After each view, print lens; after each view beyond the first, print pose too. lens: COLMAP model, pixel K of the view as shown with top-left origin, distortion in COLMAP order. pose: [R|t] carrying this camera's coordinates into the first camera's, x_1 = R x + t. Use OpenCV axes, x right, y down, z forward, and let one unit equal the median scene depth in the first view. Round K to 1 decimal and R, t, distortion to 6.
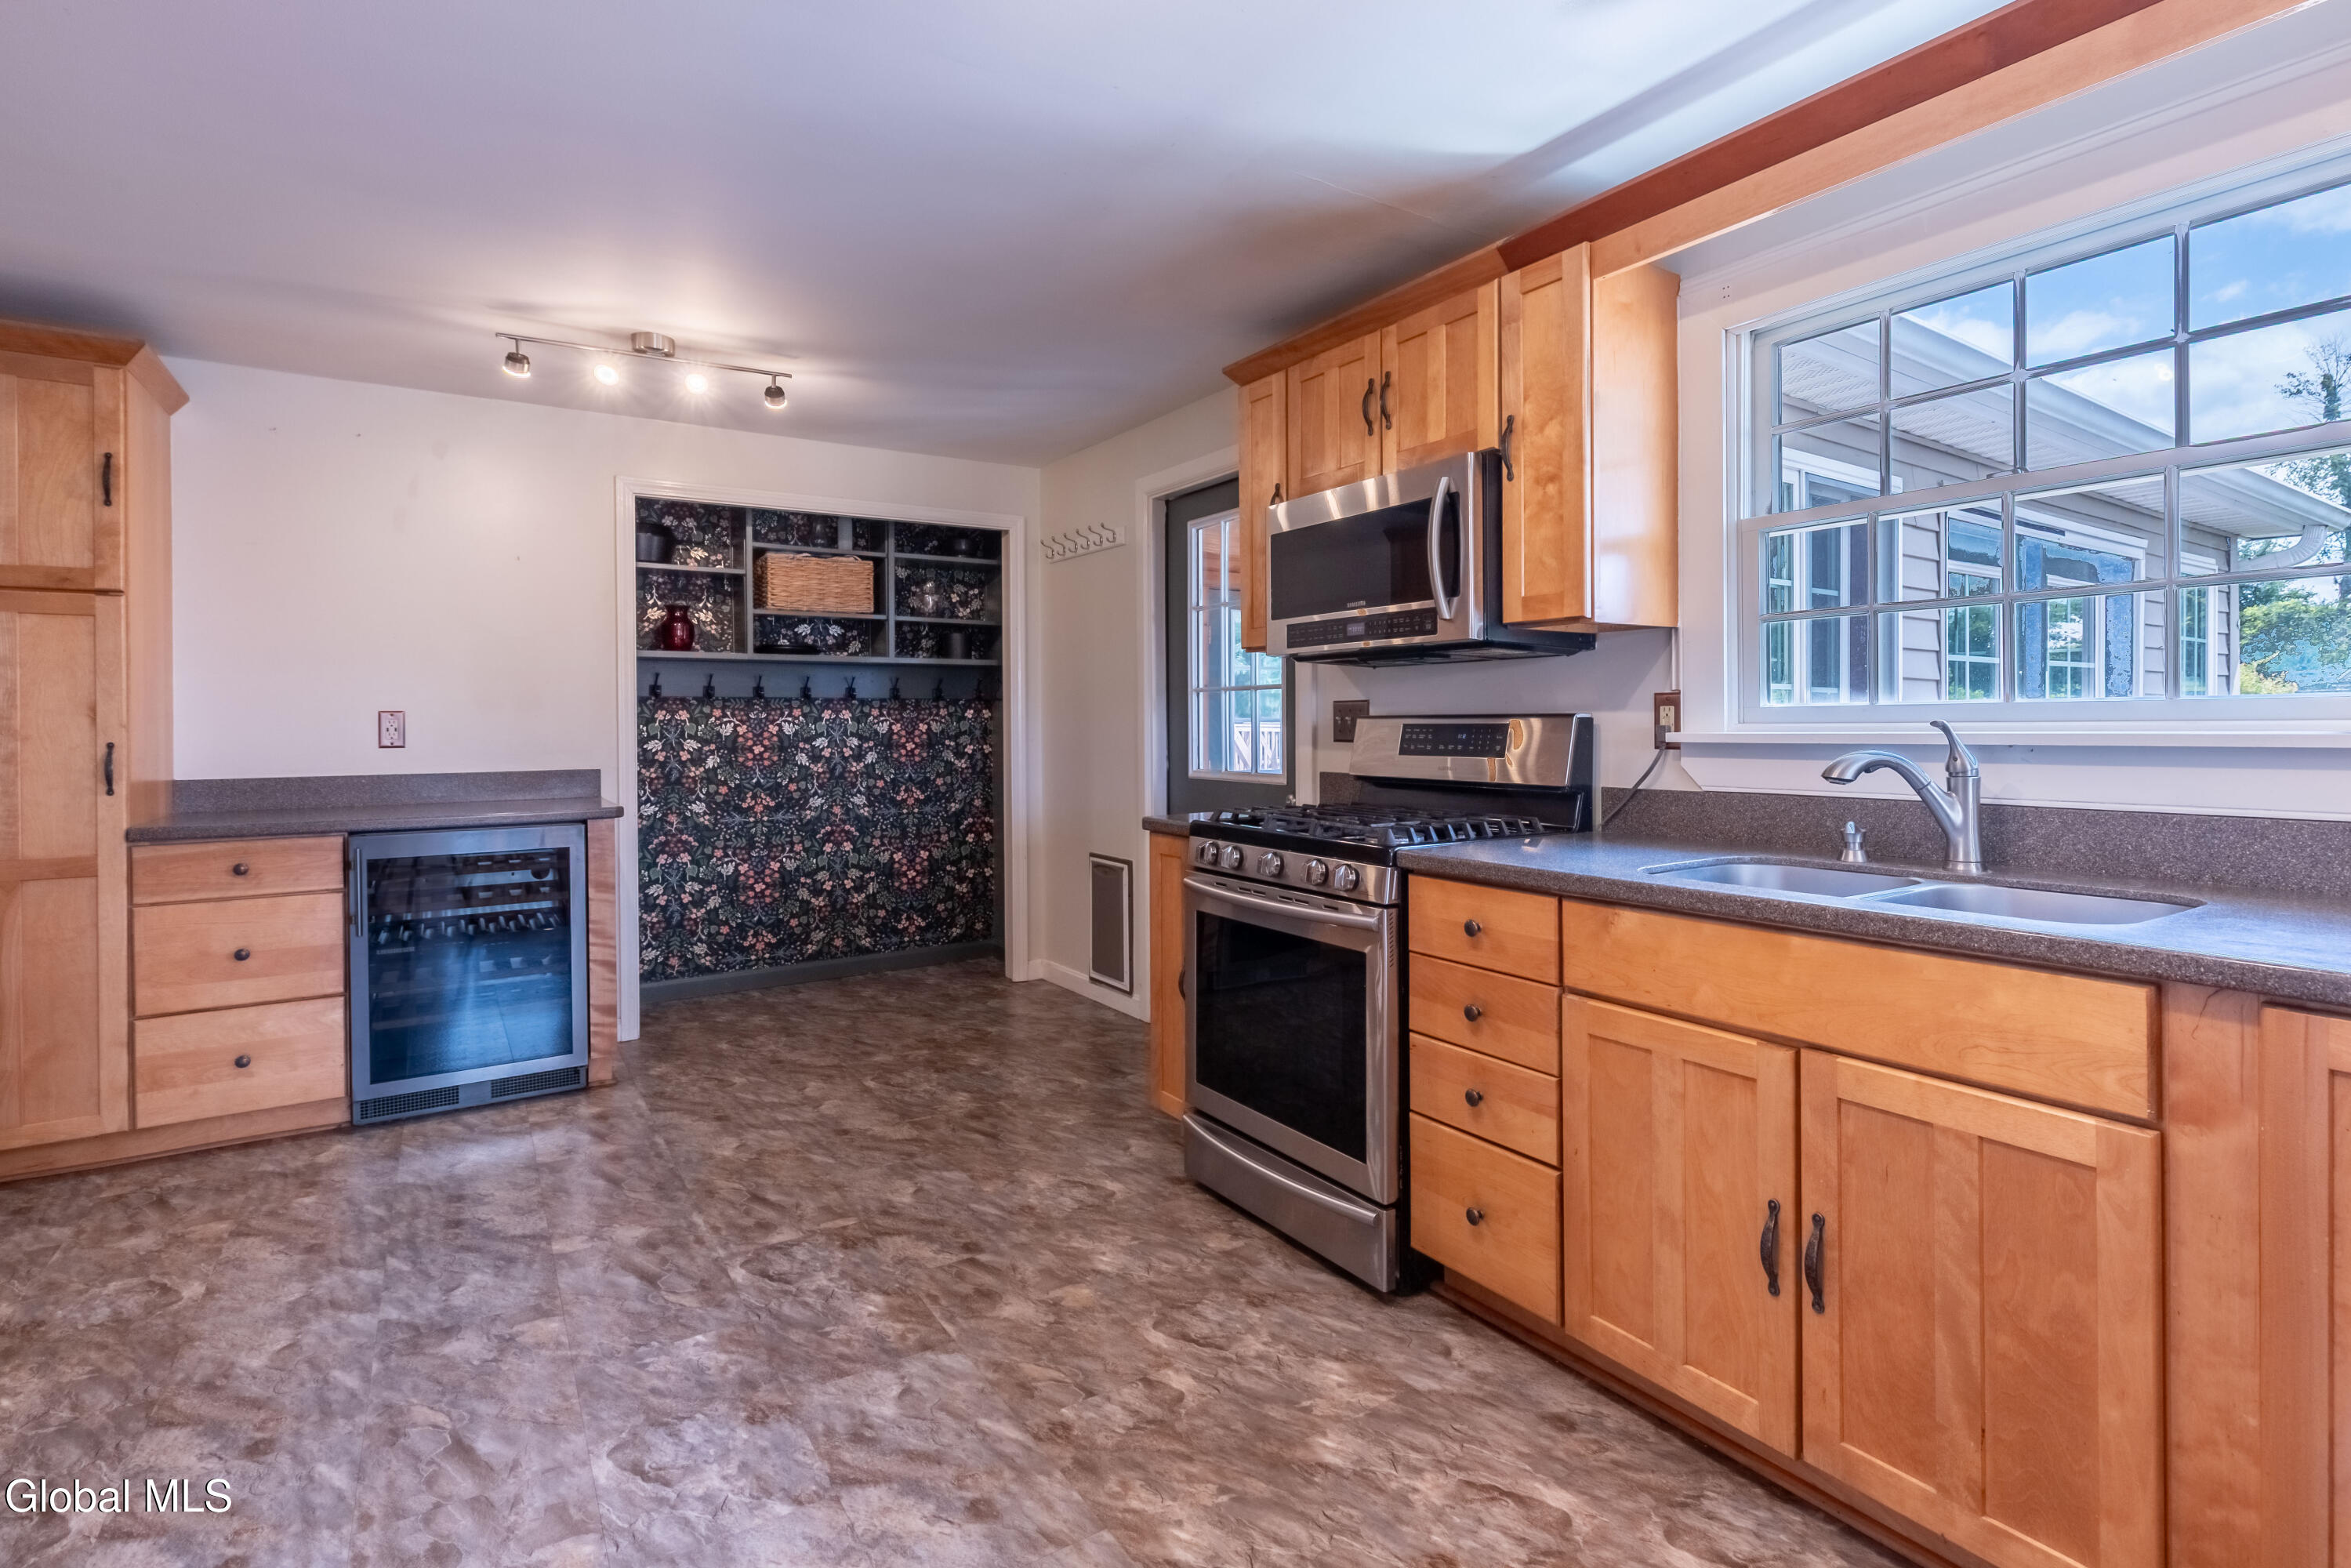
lens RADIAL K [[1132.2, 0, 1209.9], [0, 1132.2, 729.0], [0, 0, 1]] dist [-0.001797, -0.000985]
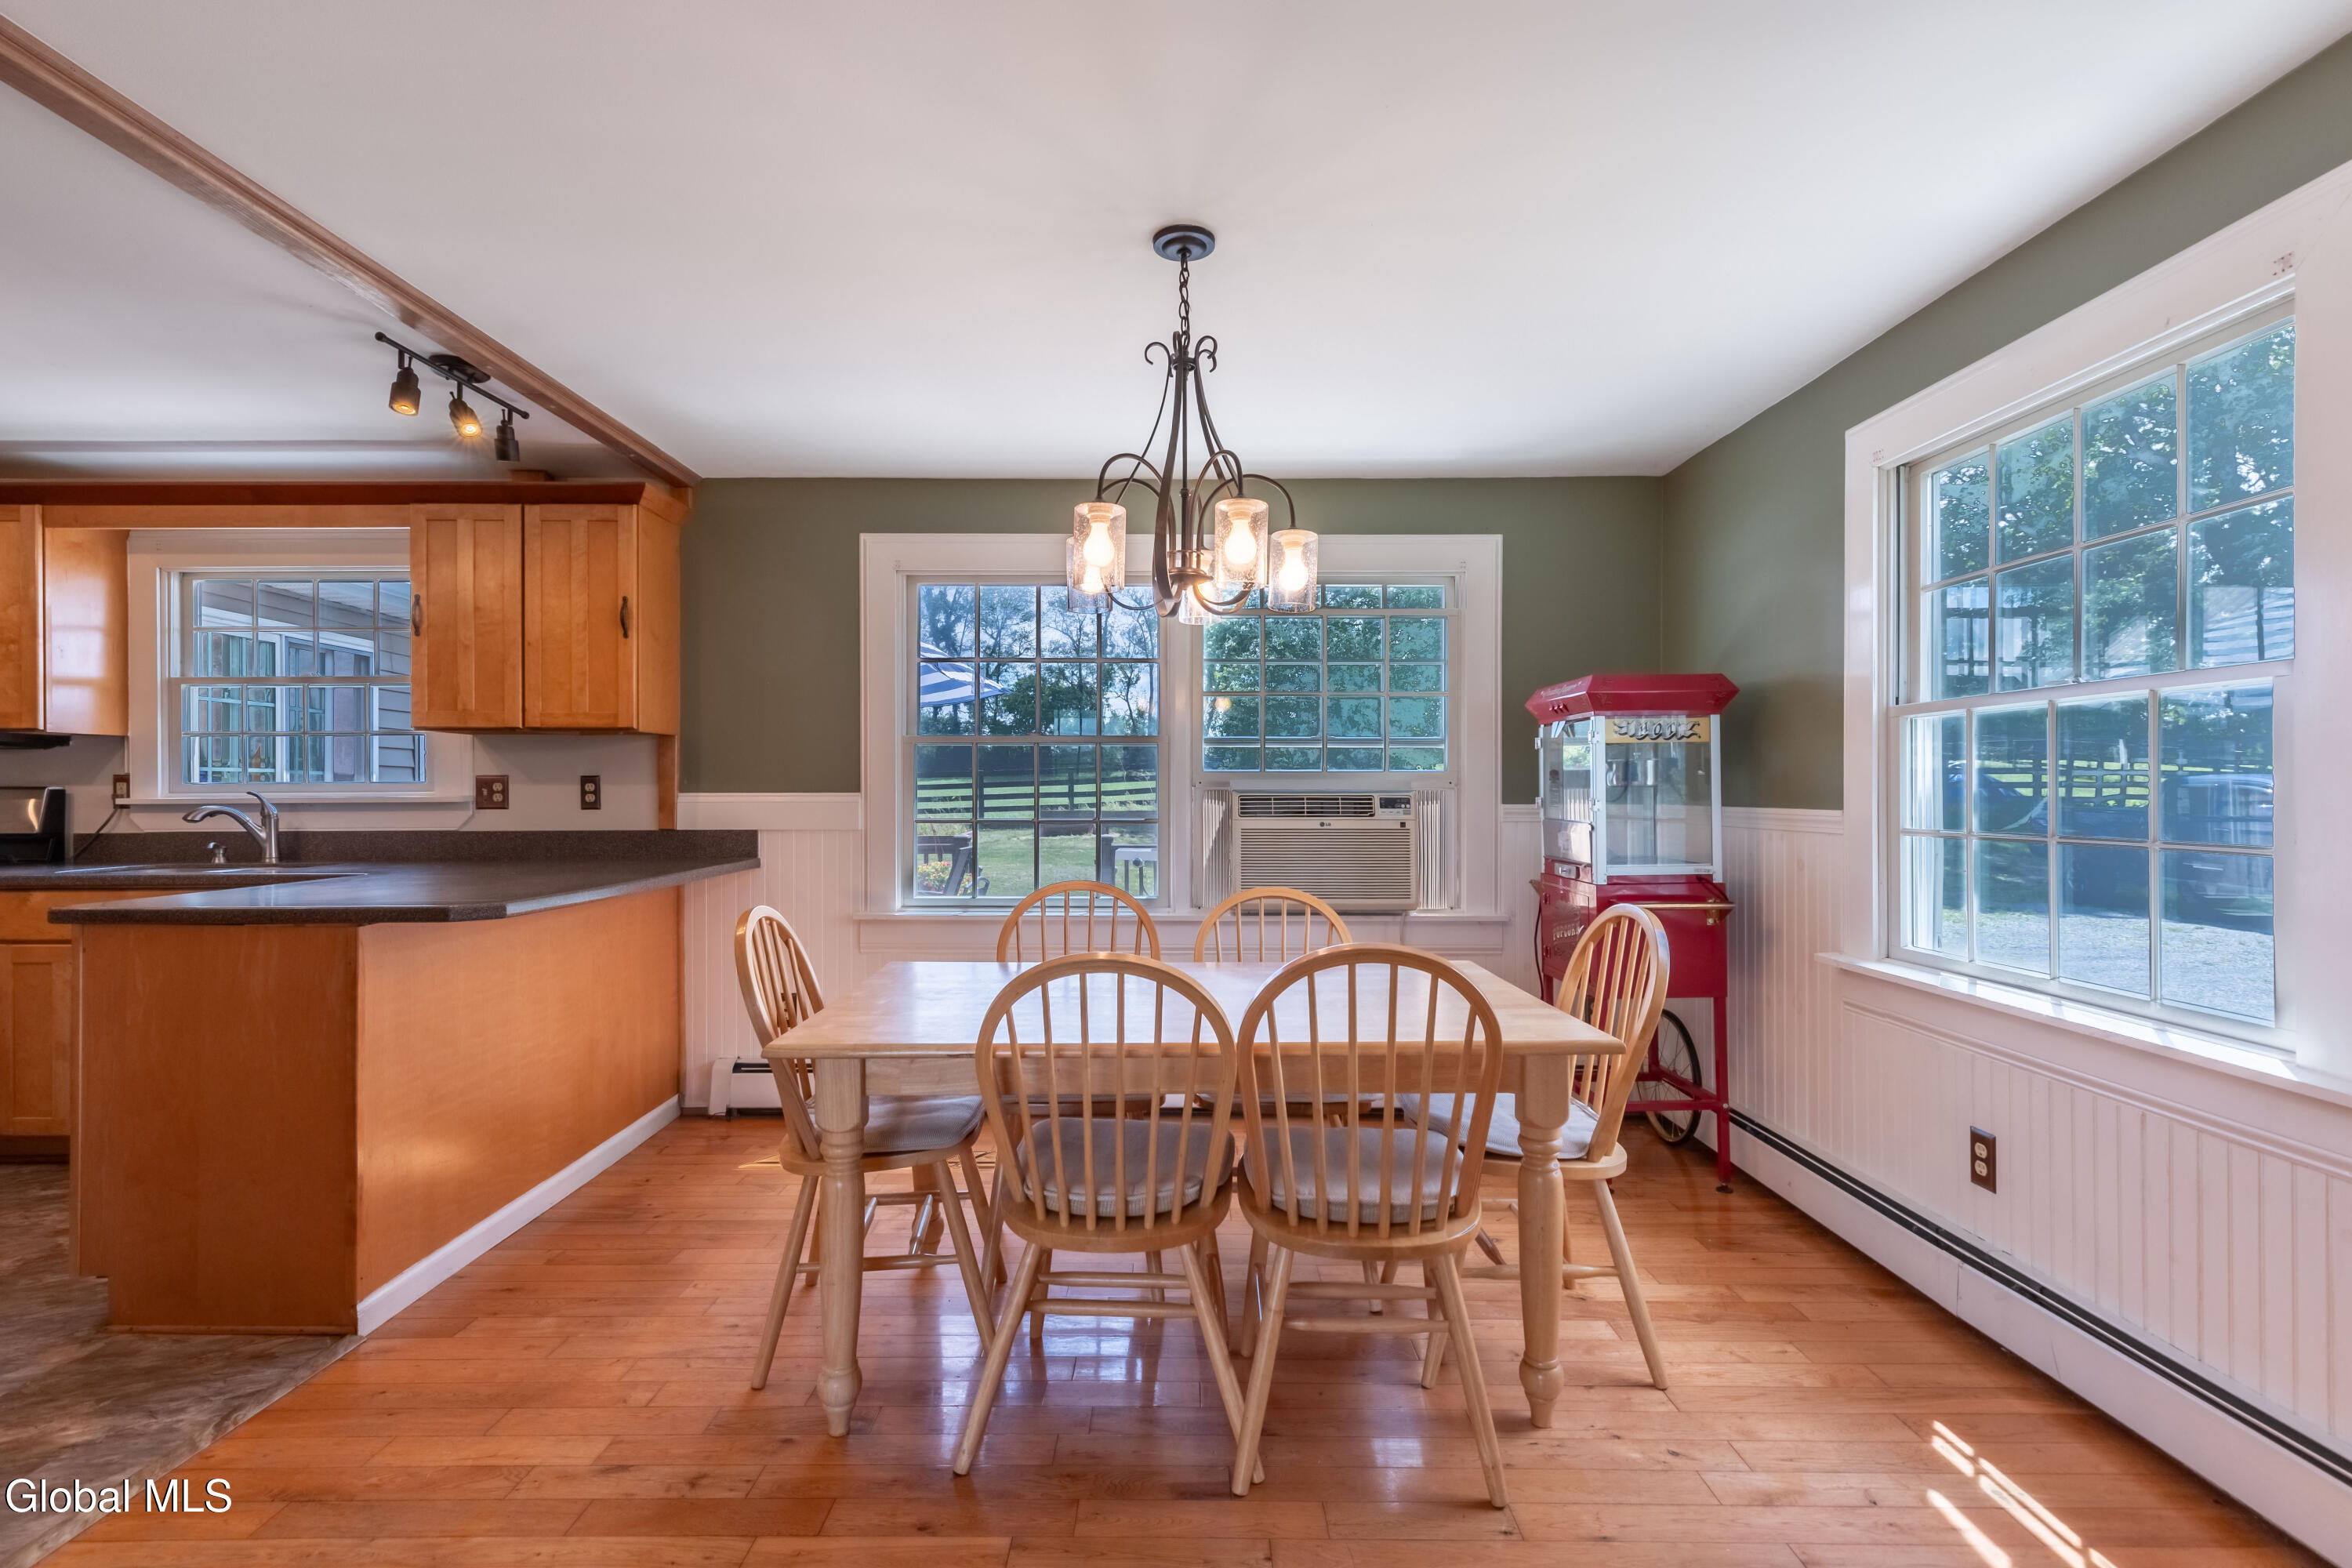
lens RADIAL K [[1085.3, 0, 1175.7], [0, 1085.3, 790.9], [0, 0, 1]] dist [0.000159, 0.000013]
pose [[0.557891, 0.003876, 0.829905, -0.060066], [0.004505, 0.999960, -0.007698, 0.012051], [-0.829902, 0.008033, 0.557852, -1.285162]]
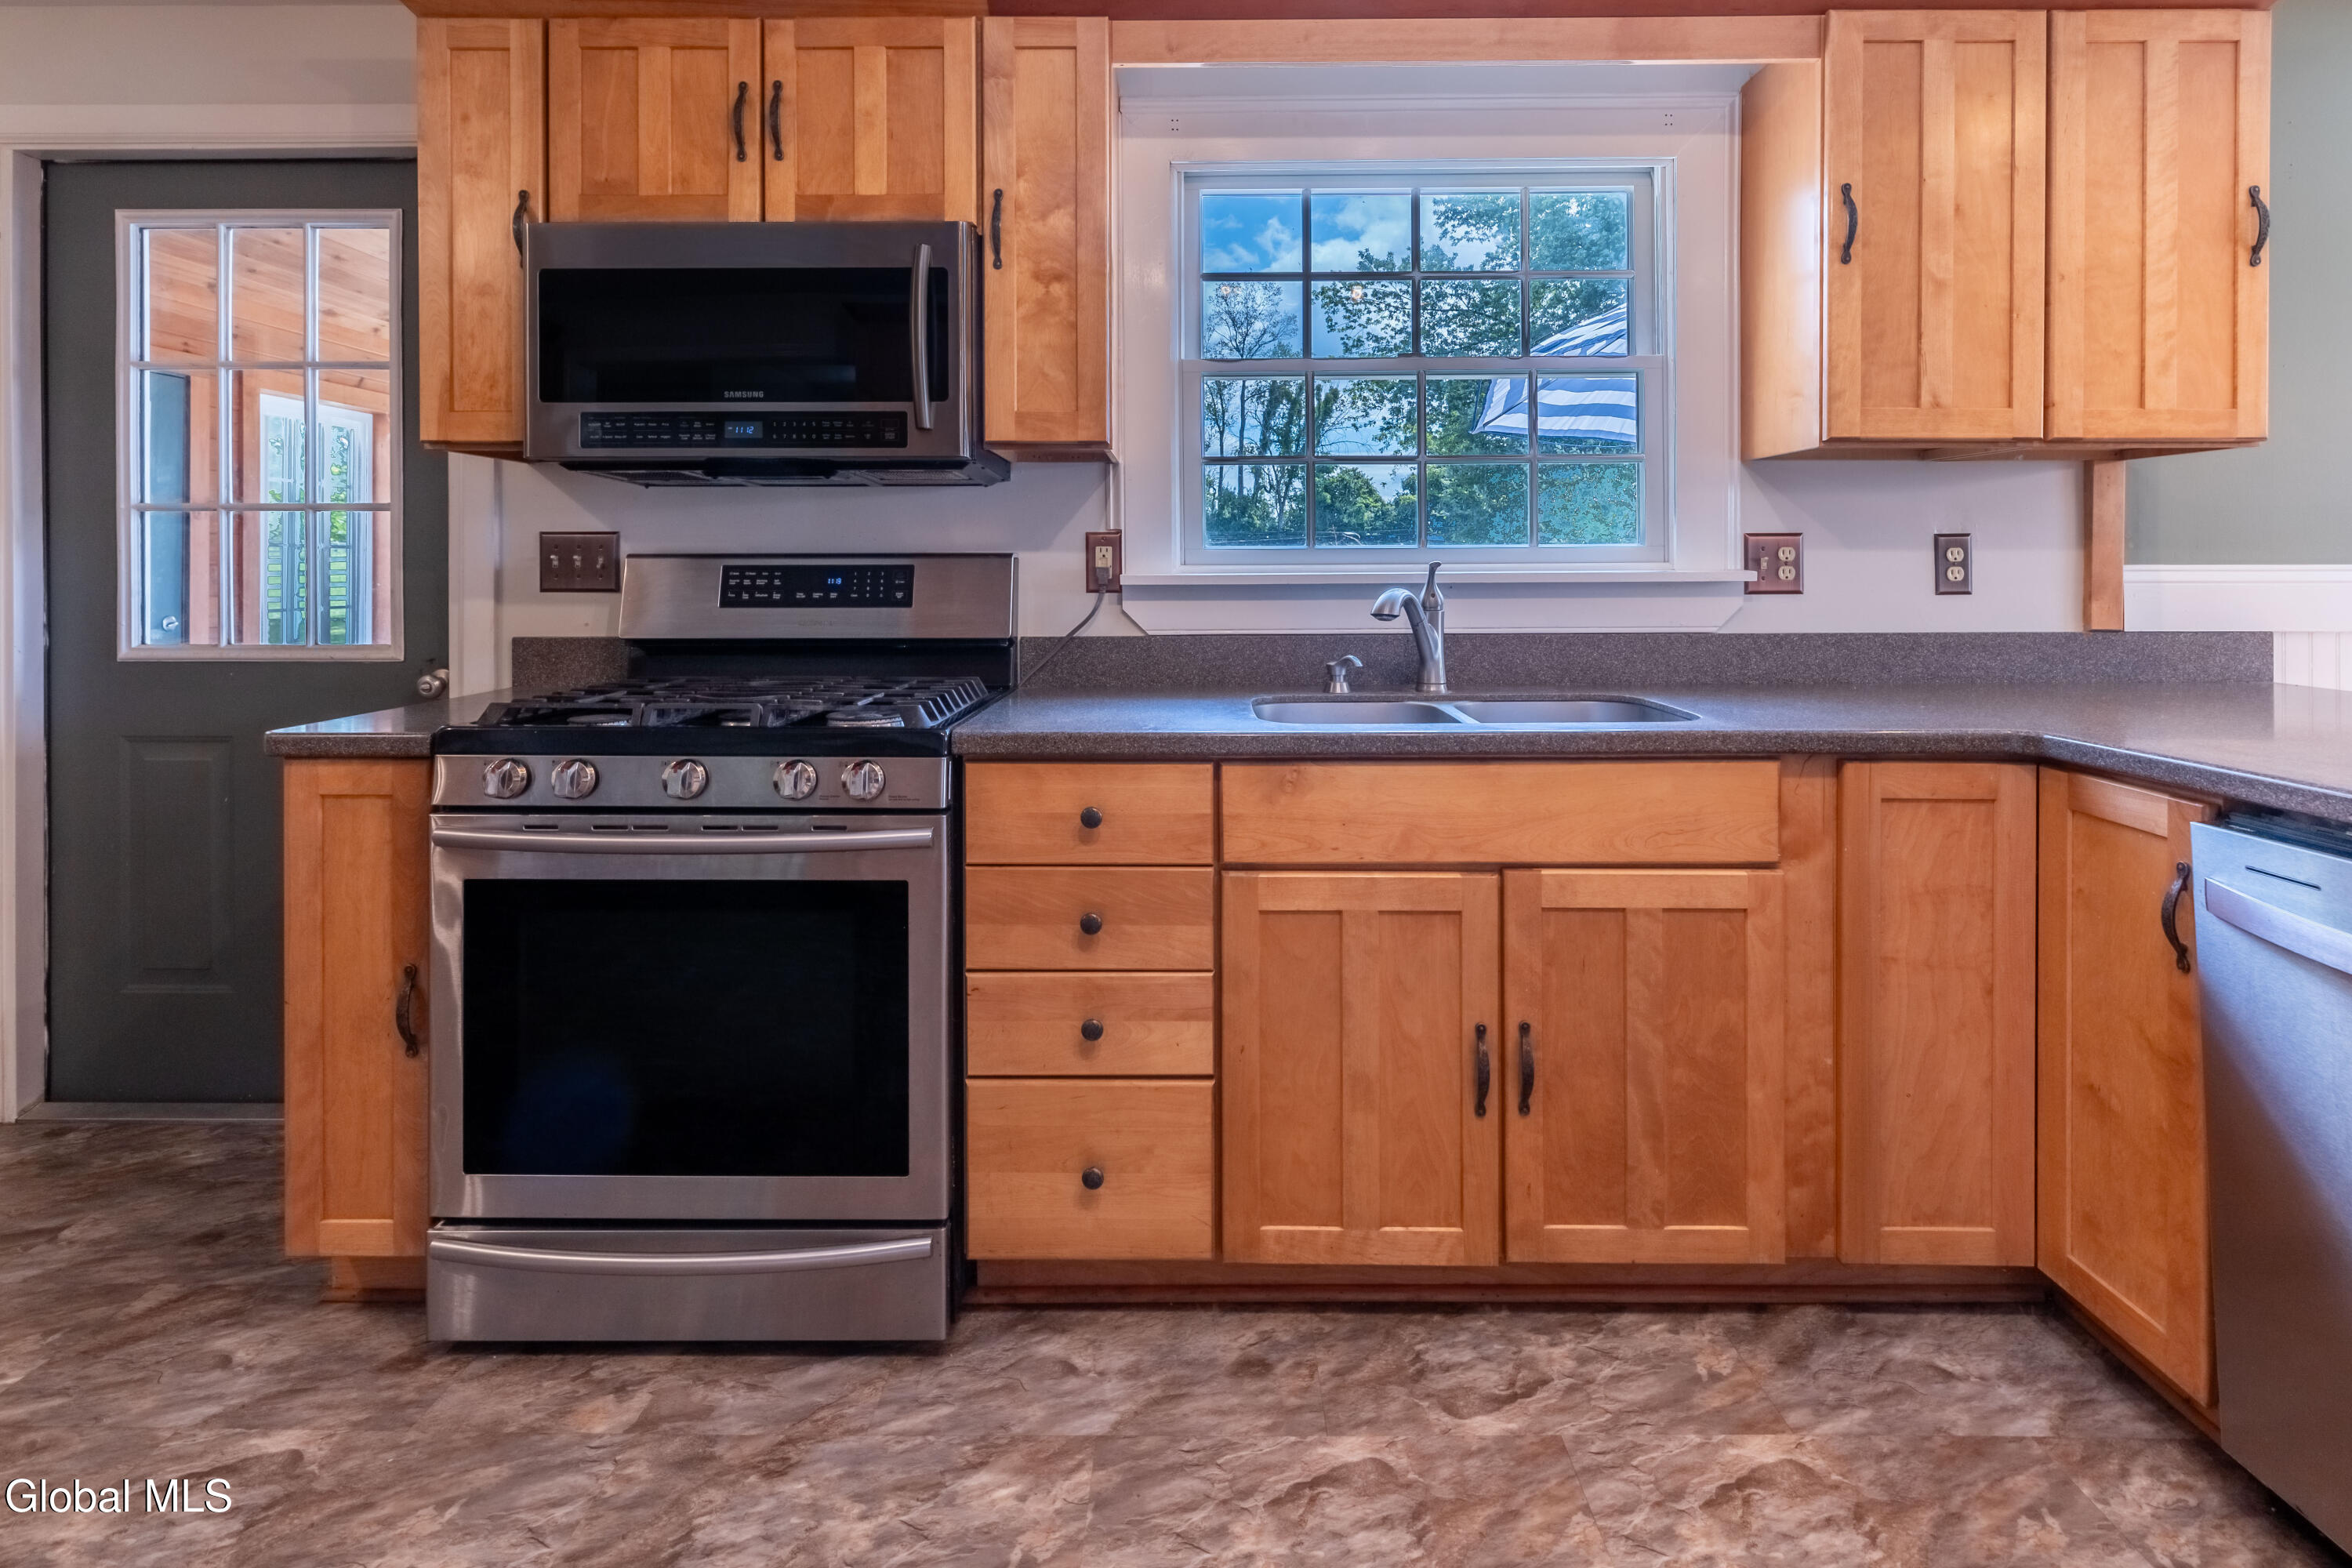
lens RADIAL K [[1147.9, 0, 1180.9], [0, 1147.9, 570.5], [0, 0, 1]] dist [0.001877, -0.000012]
pose [[0.564951, 0.001990, 0.825122, -0.373698], [0.003888, 0.999980, -0.005074, 0.005025], [-0.825116, 0.006075, 0.564931, 0.452104]]
